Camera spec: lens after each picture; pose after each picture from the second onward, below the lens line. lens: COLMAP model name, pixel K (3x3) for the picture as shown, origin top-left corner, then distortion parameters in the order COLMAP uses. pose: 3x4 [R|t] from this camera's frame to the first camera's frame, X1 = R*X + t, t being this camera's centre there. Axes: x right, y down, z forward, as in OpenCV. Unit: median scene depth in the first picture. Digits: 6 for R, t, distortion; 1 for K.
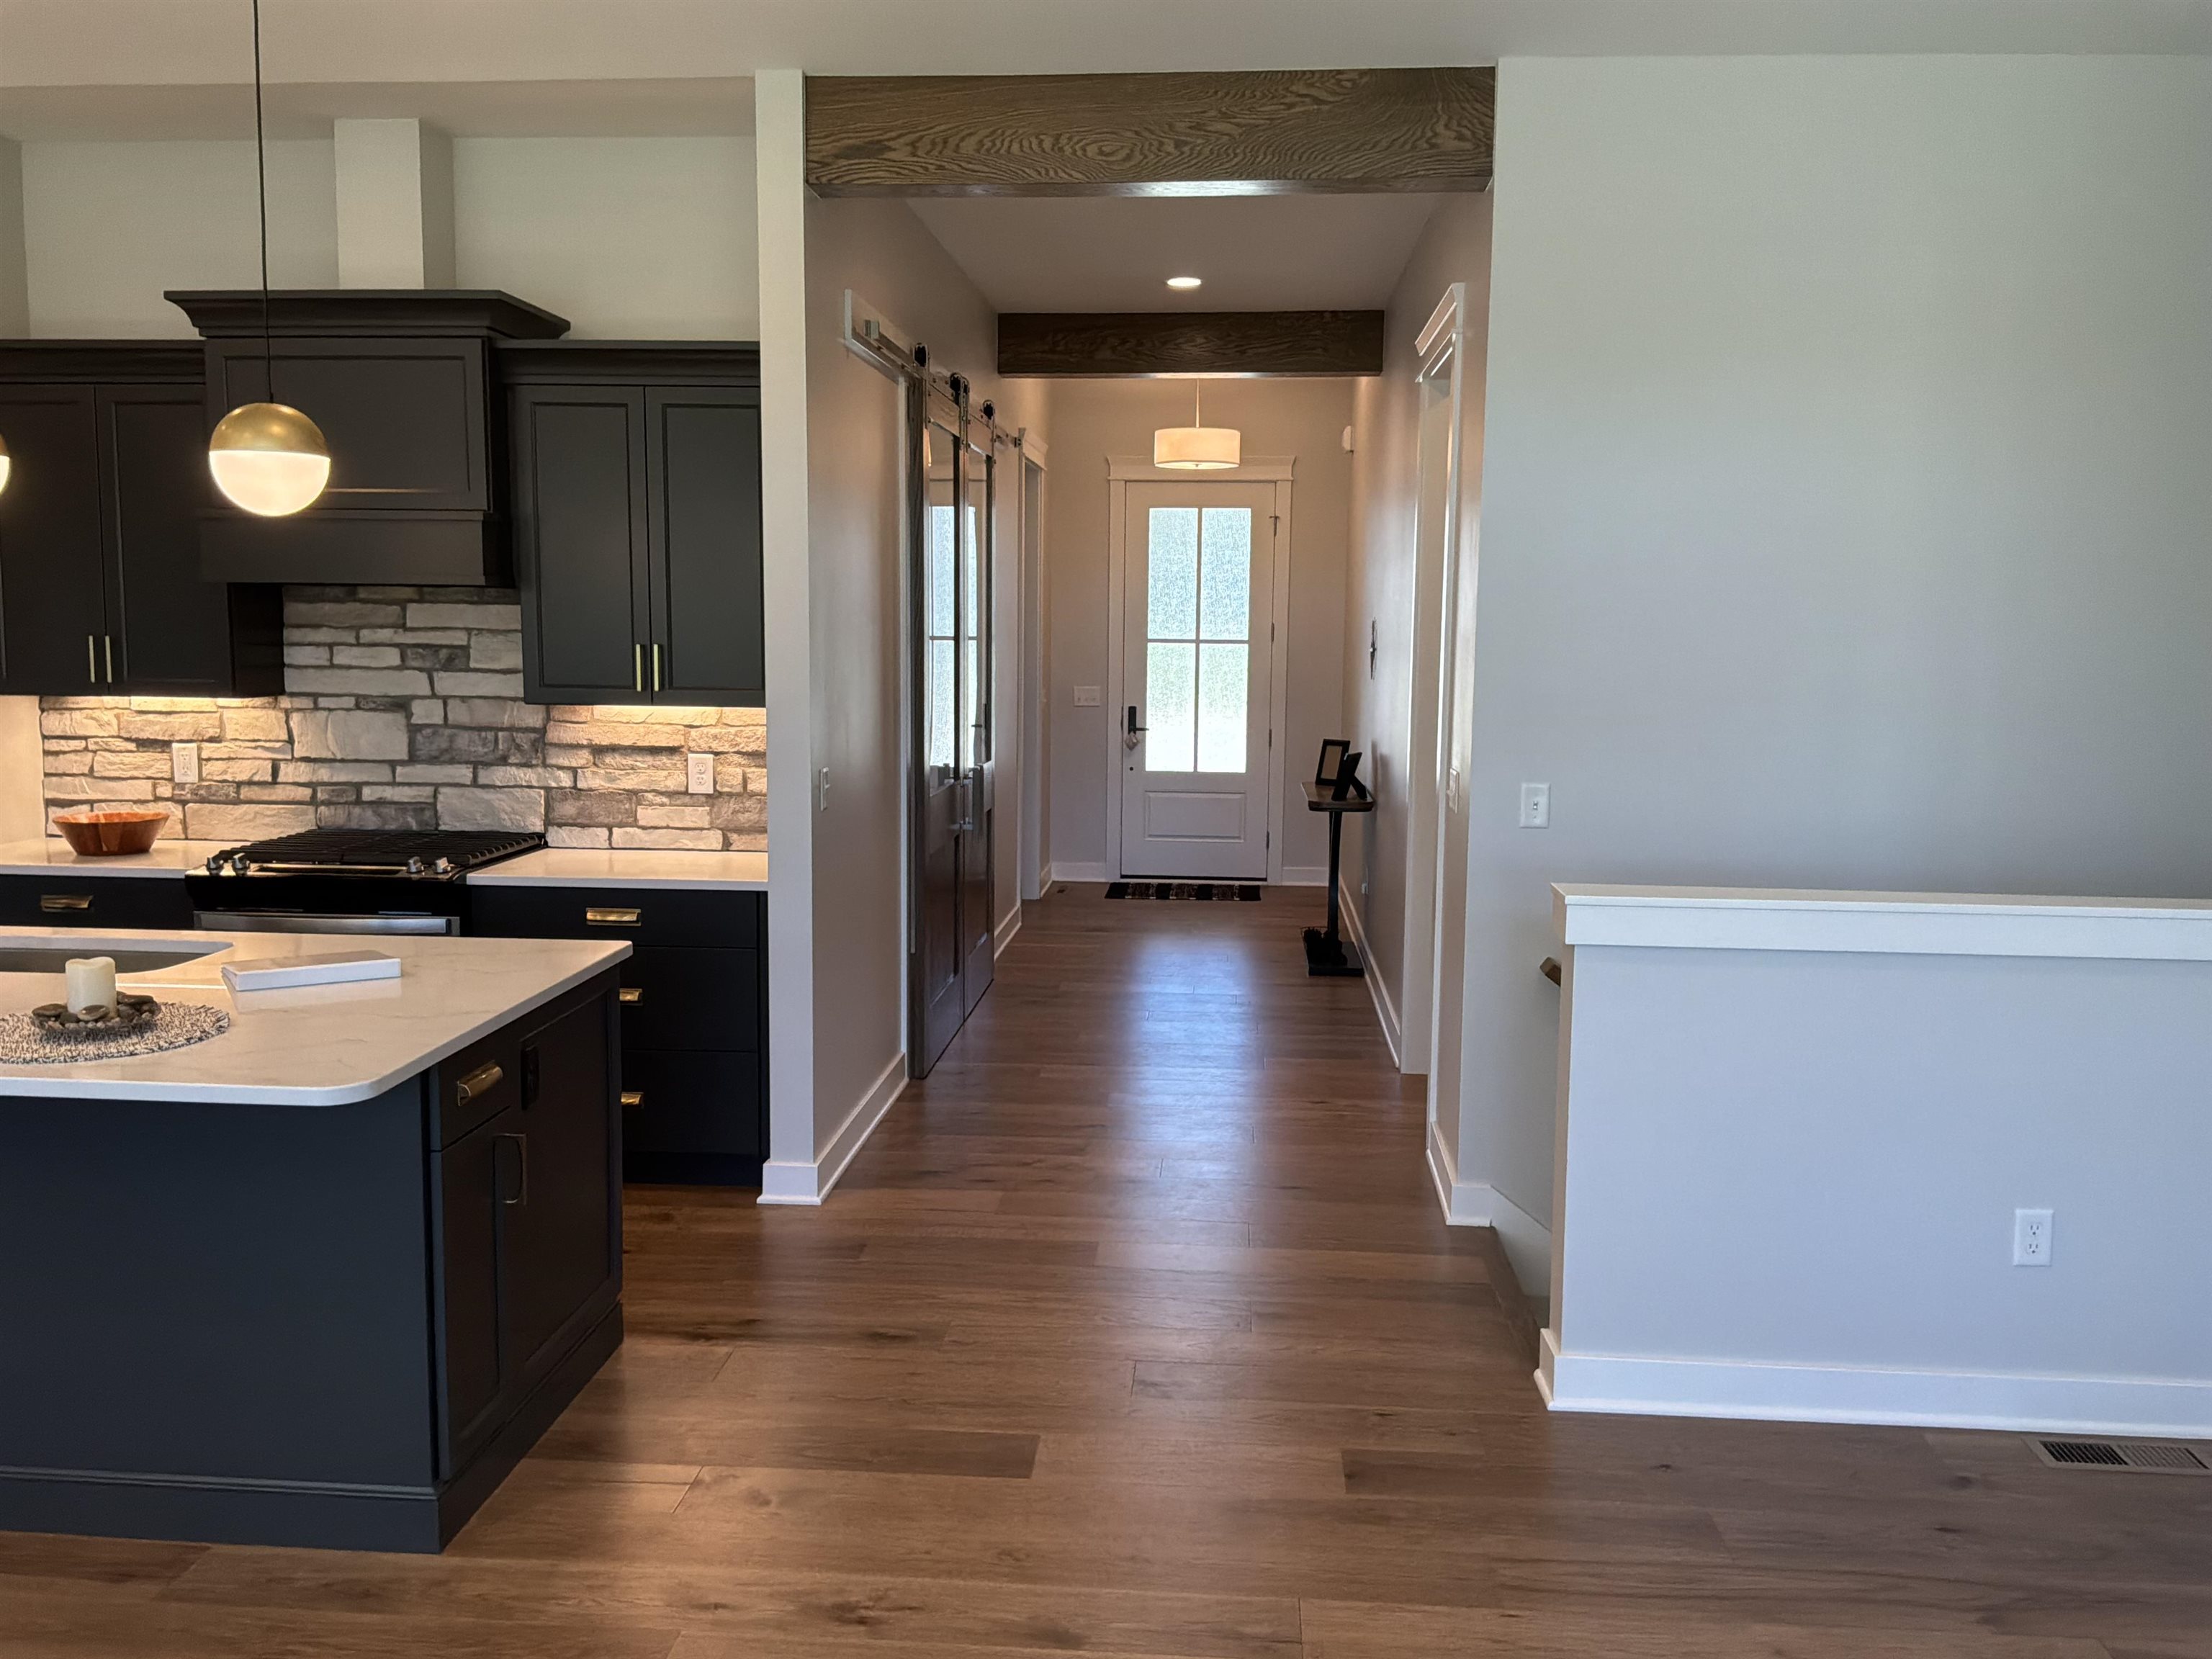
lens RADIAL K [[1830.8, 0, 1104.3], [0, 1830.8, 835.8], [0, 0, 1]] dist [-0.003425, 0.007304]
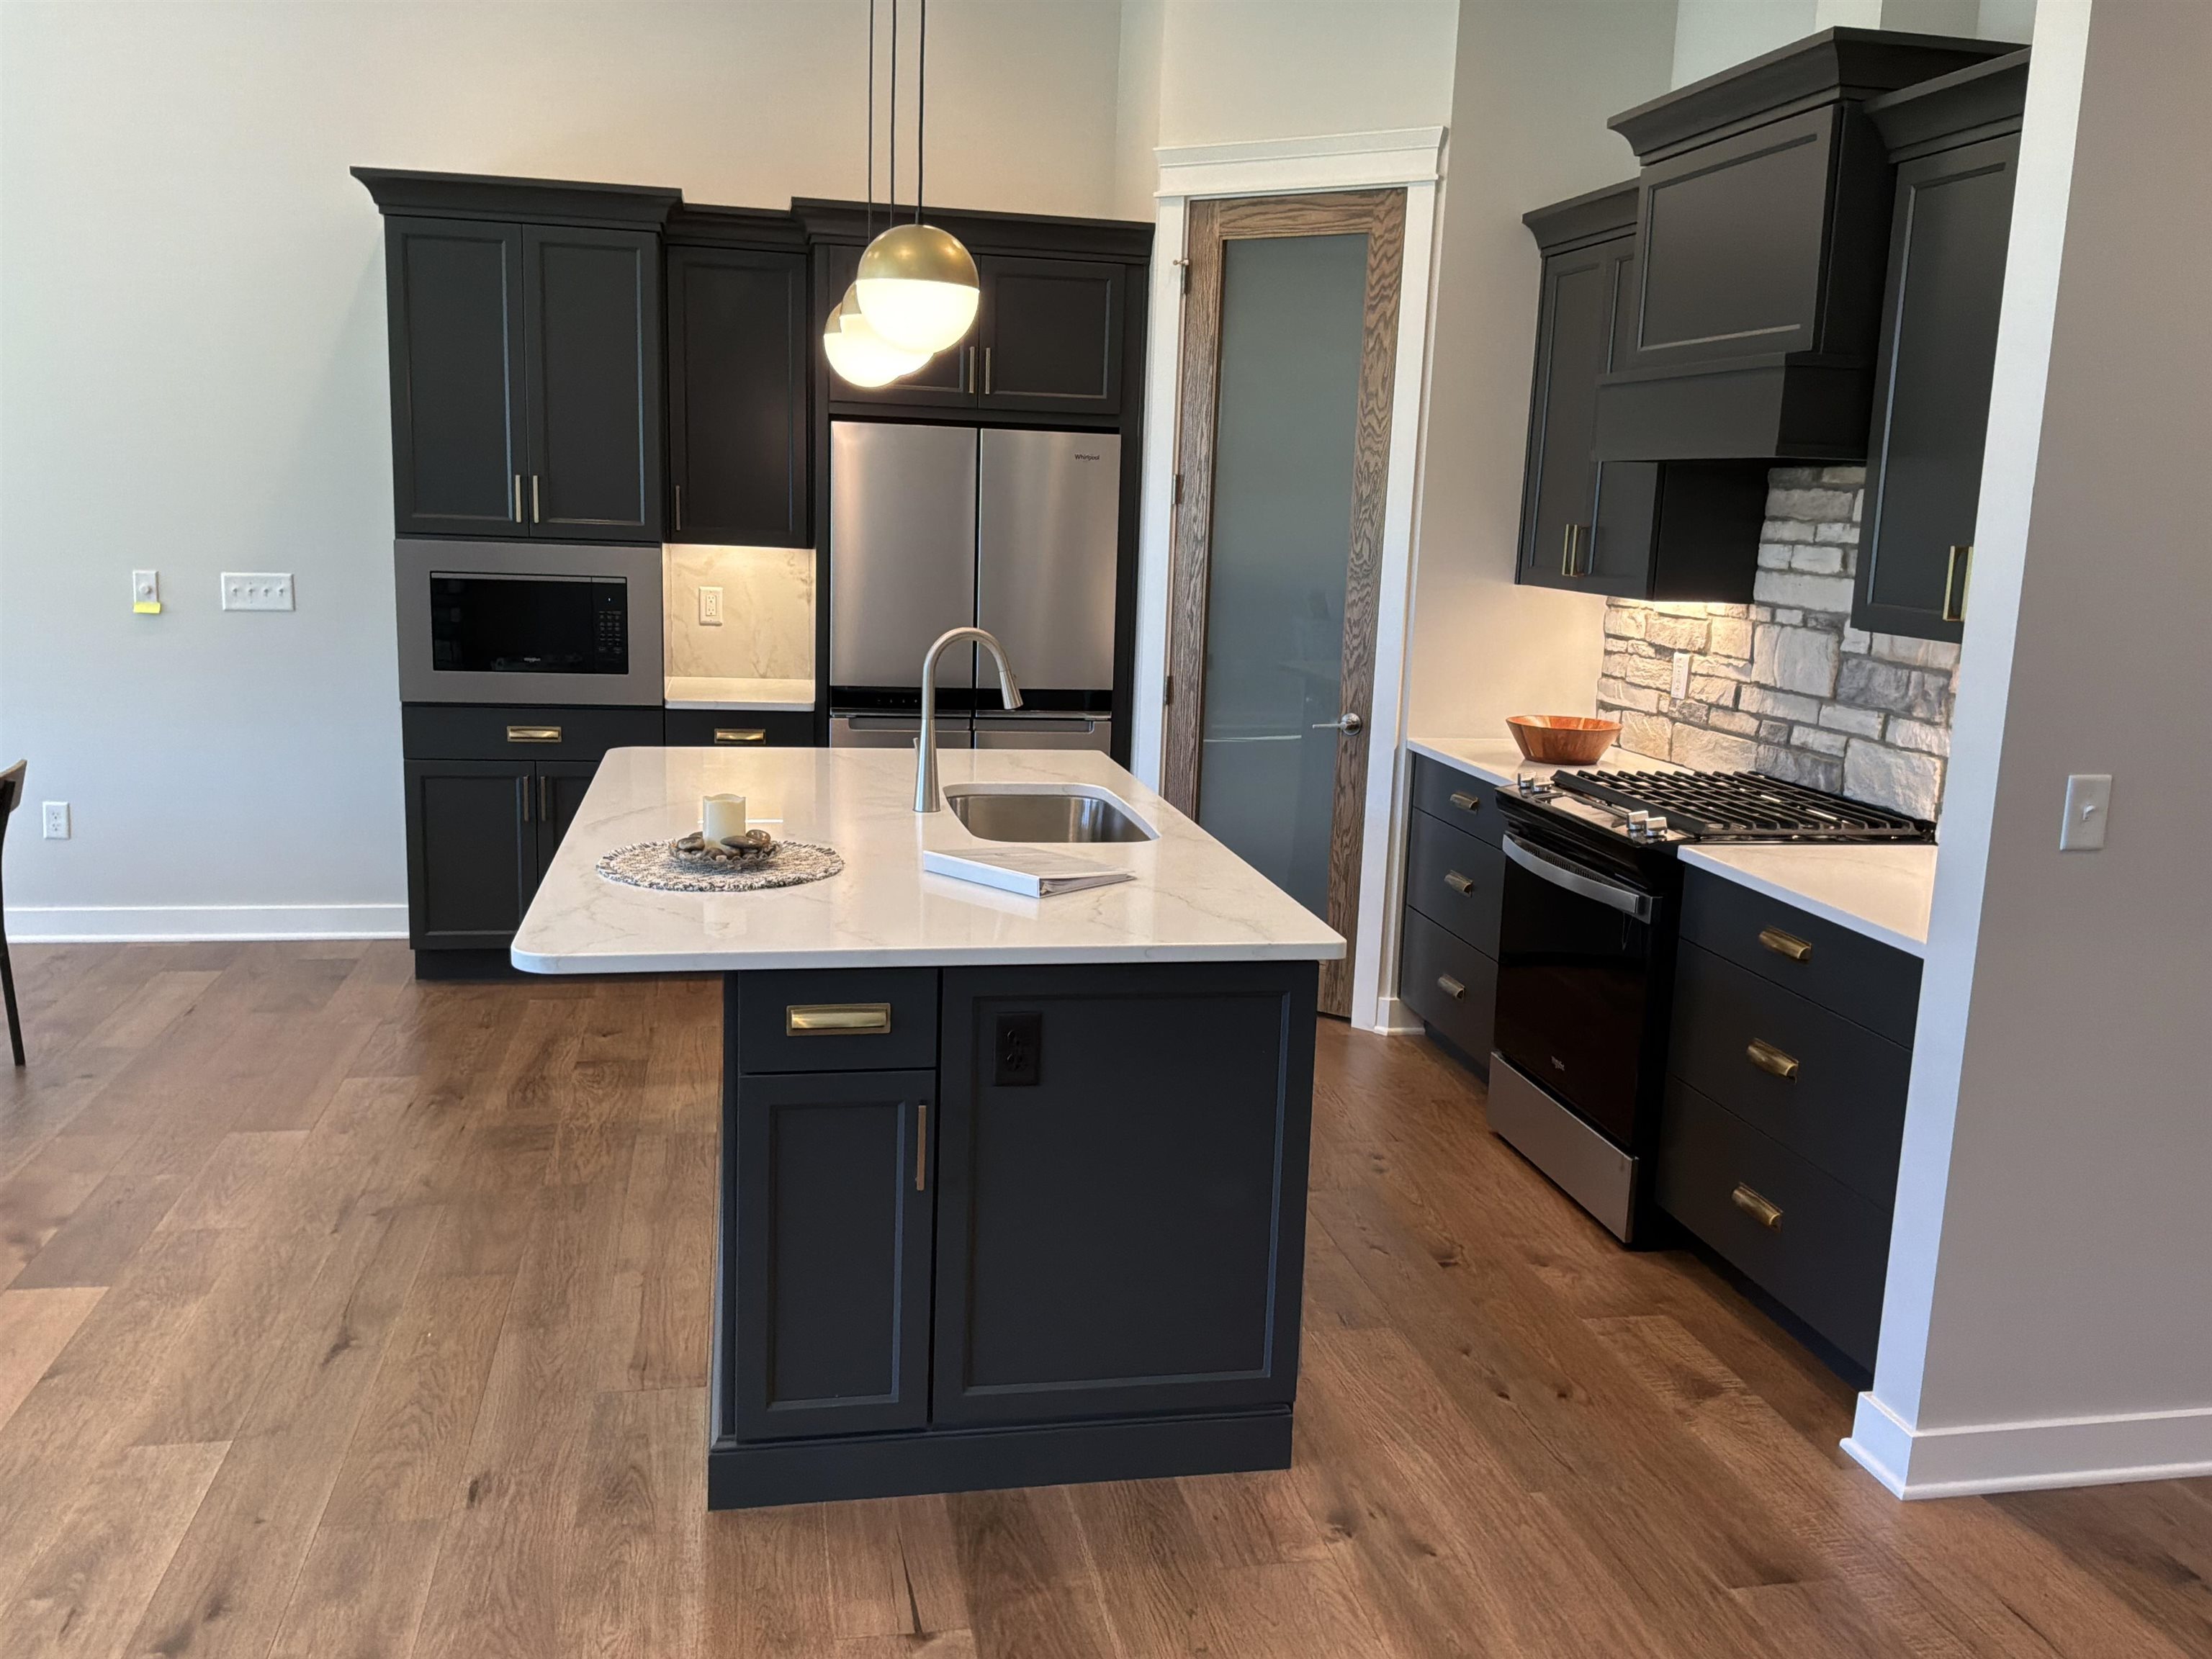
lens RADIAL K [[1830.8, 0, 1102.9], [0, 1830.8, 818.1], [0, 0, 1]] dist [-0.003425, 0.007304]
pose [[0.257062, 0.165715, -0.952081, 0.271196], [-0.145916, 0.980549, 0.131273, -0.048052], [0.955315, 0.105179, 0.276242, 0.506914]]
